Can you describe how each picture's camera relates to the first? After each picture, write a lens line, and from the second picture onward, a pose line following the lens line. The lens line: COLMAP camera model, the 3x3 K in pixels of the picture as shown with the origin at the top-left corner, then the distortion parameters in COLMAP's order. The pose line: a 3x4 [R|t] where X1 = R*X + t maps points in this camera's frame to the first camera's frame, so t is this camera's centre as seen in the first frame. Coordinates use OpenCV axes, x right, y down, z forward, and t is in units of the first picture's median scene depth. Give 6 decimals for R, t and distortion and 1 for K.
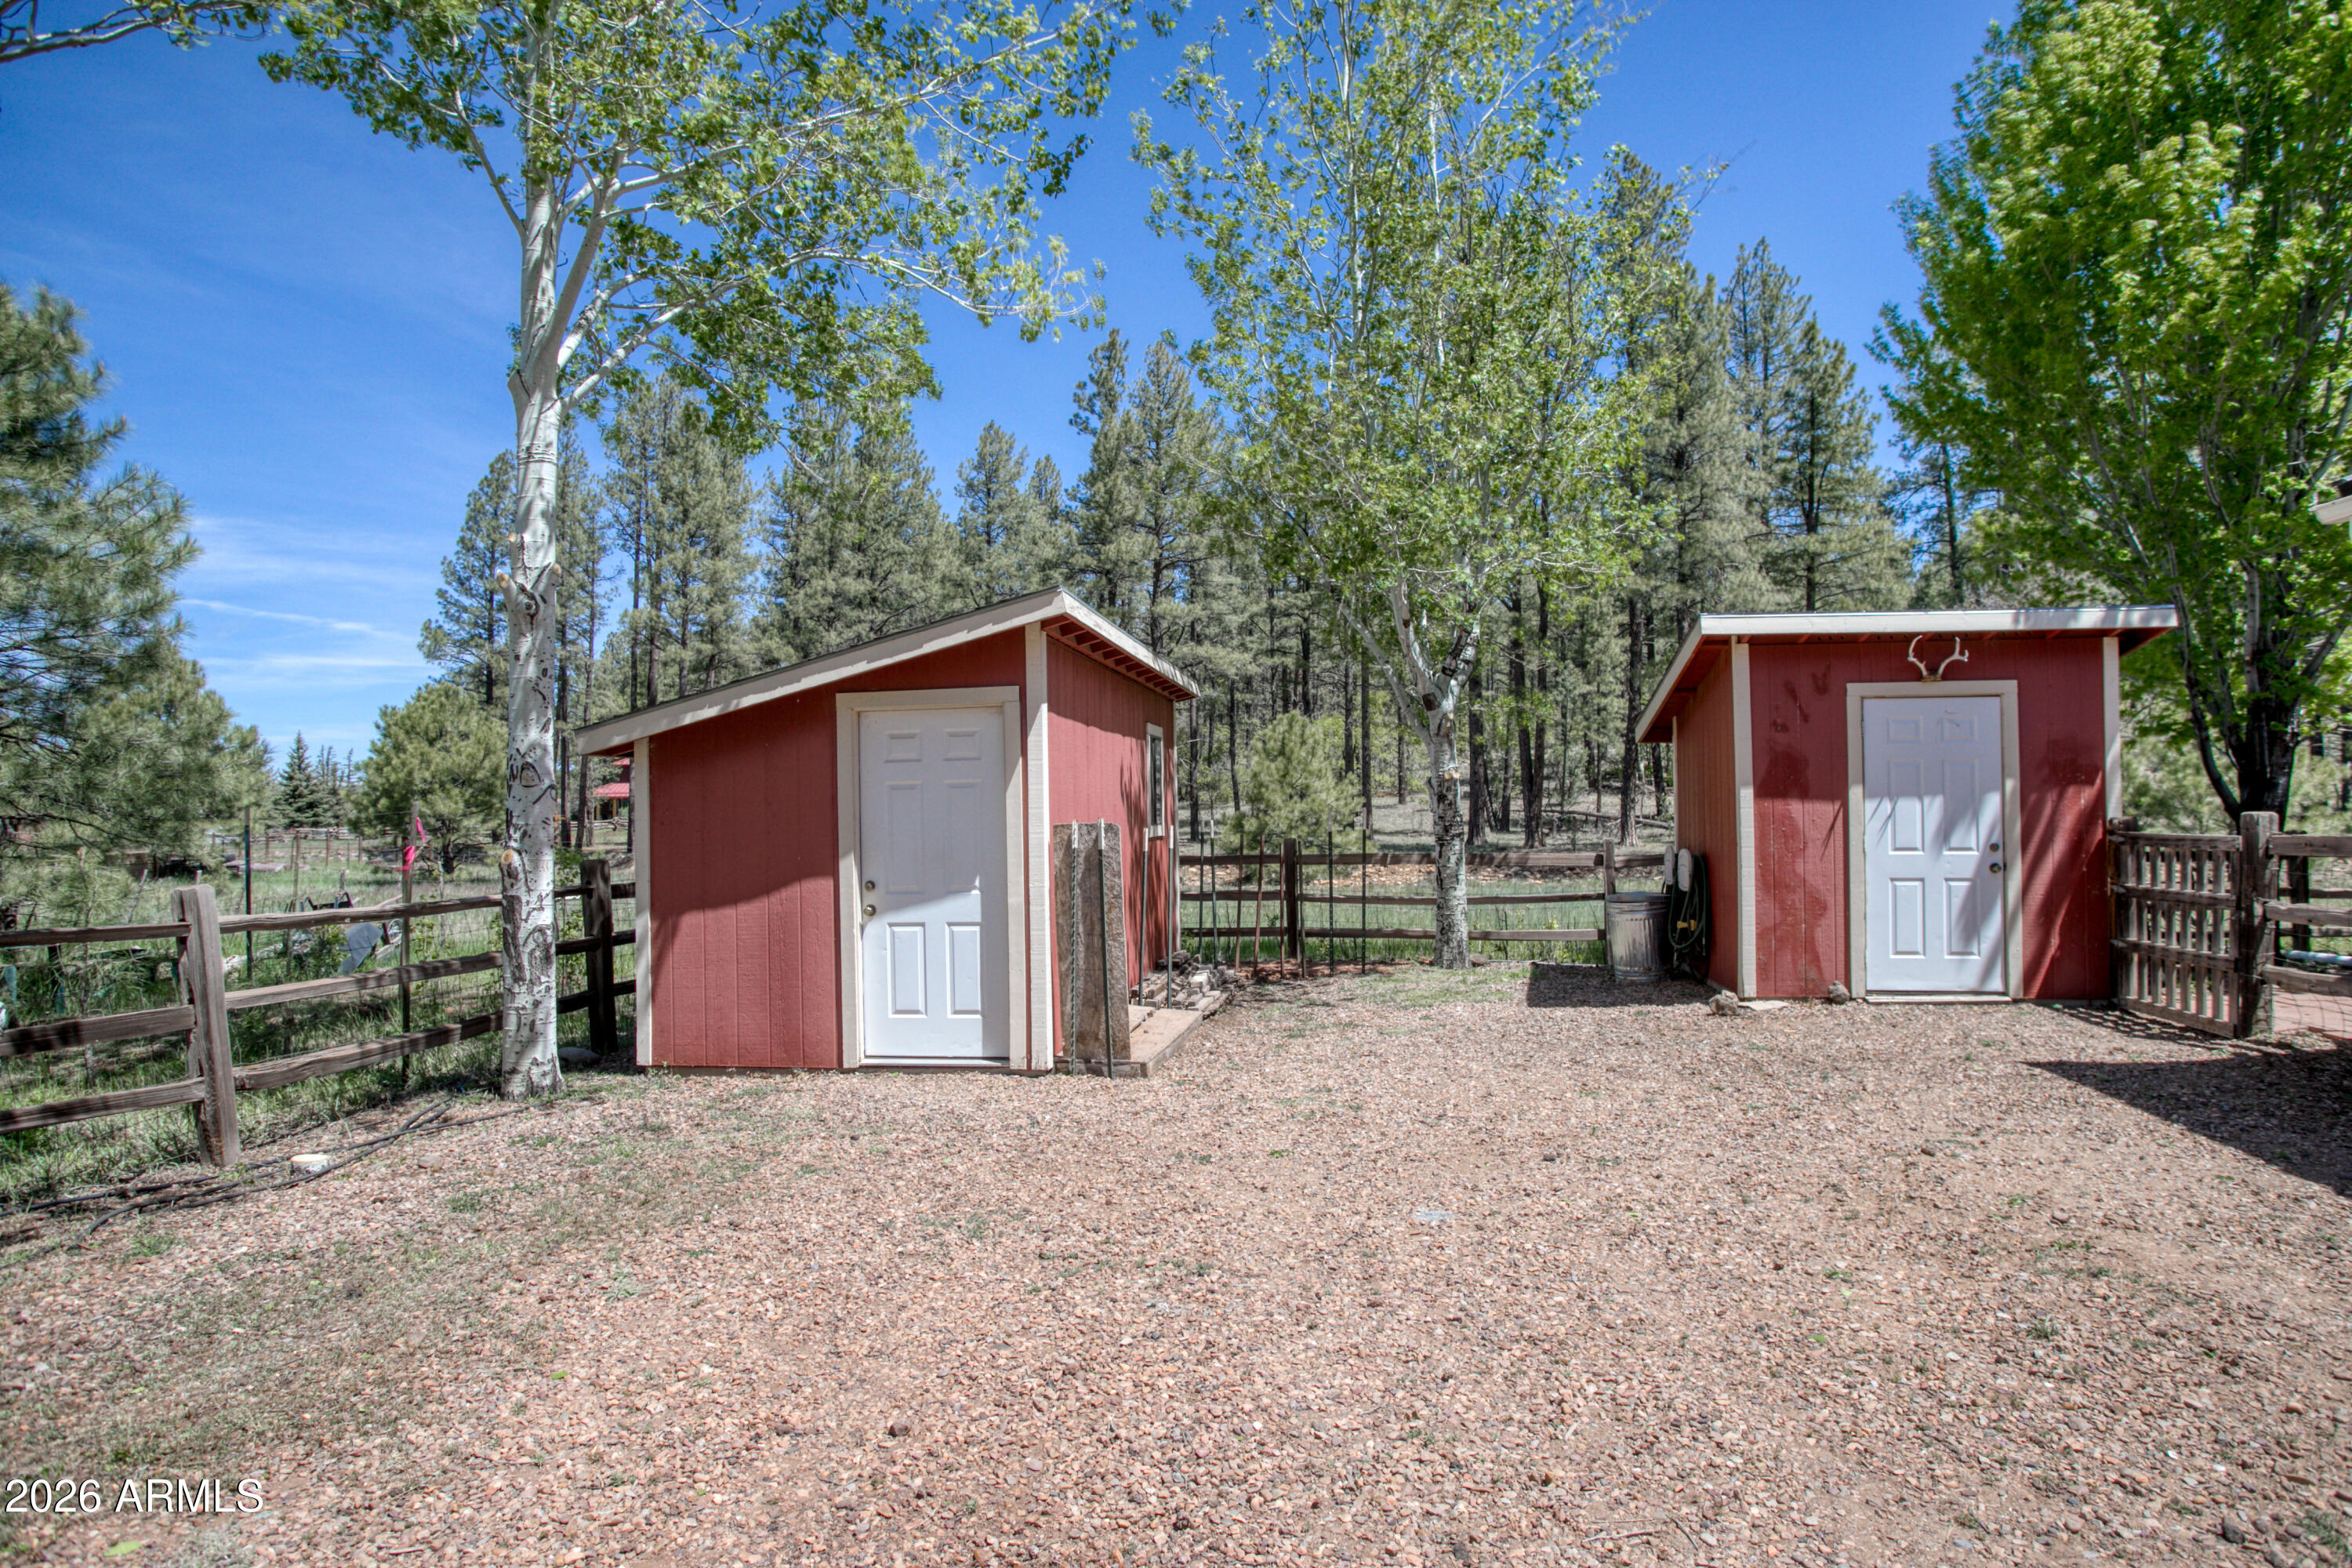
lens RADIAL K [[1380.4, 0, 1187.7], [0, 1380.4, 770.9], [0, 0, 1]] dist [-0.026186, 0.003153]
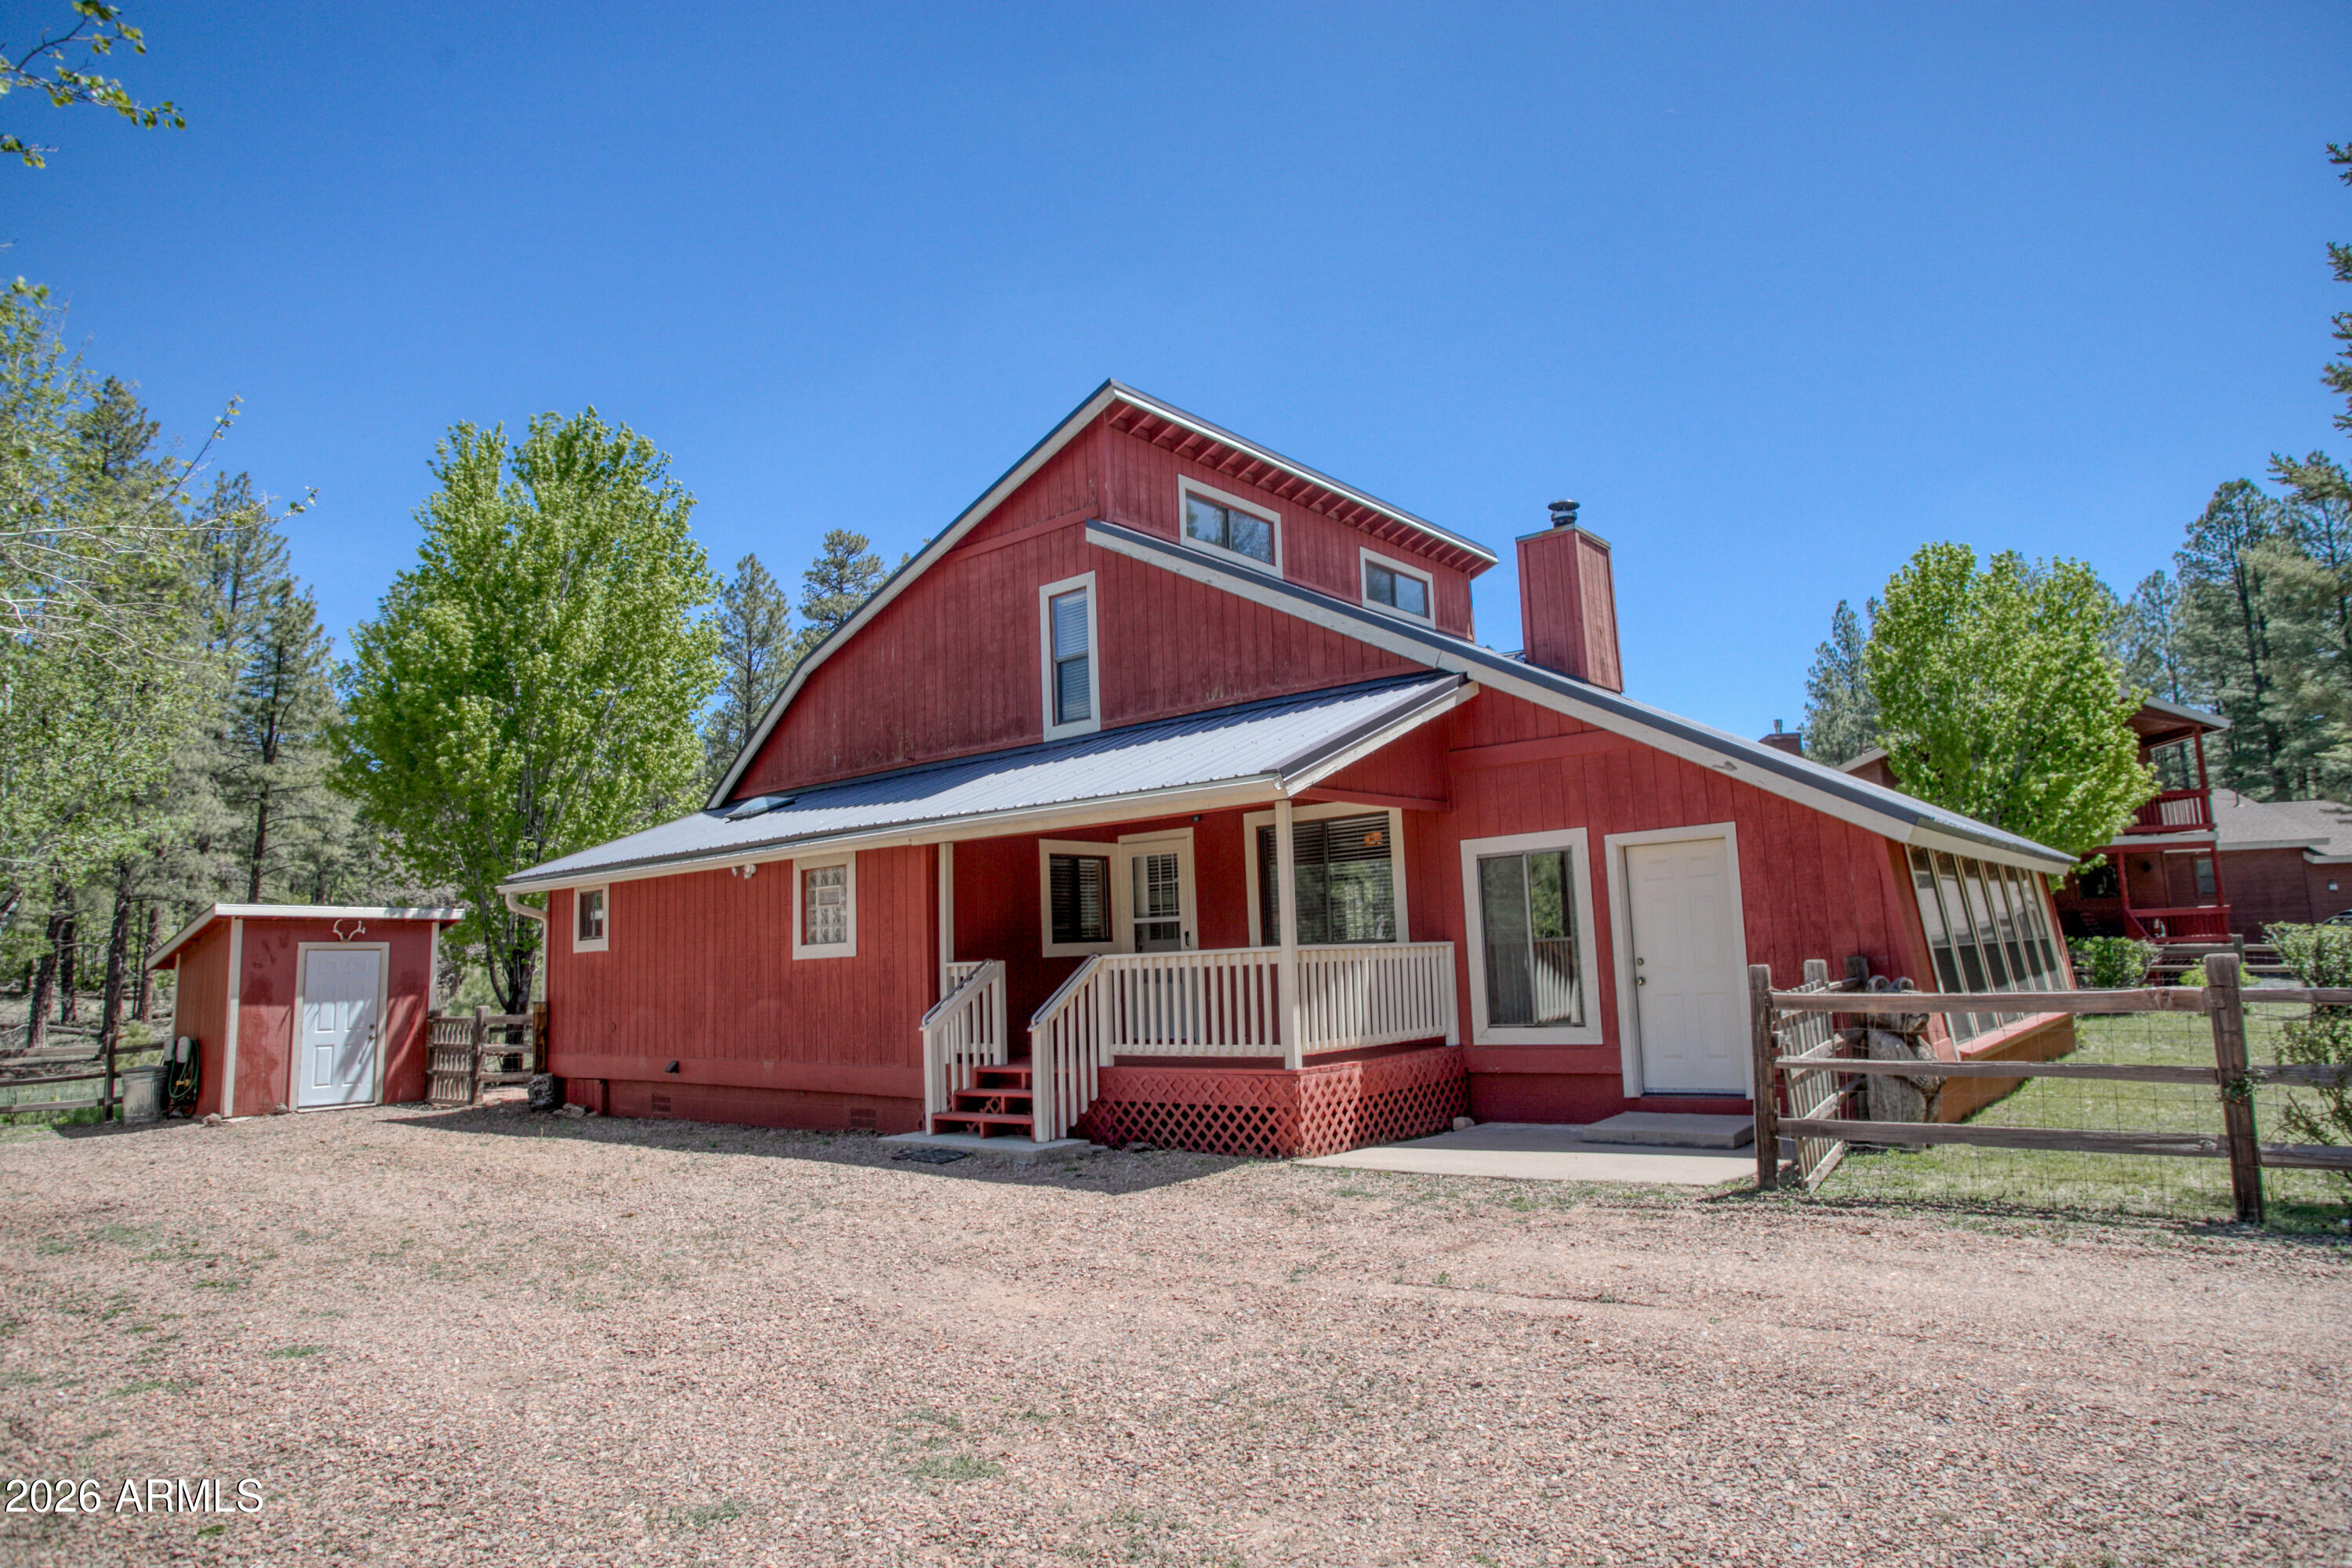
lens RADIAL K [[1380.4, 0, 1200.2], [0, 1380.4, 765.5], [0, 0, 1]] dist [-0.026186, 0.003153]
pose [[0.508122, 0.119947, 0.852892, -0.504353], [0.005916, 0.989746, -0.142717, -0.028014], [-0.861265, 0.077563, 0.502202, -0.999219]]
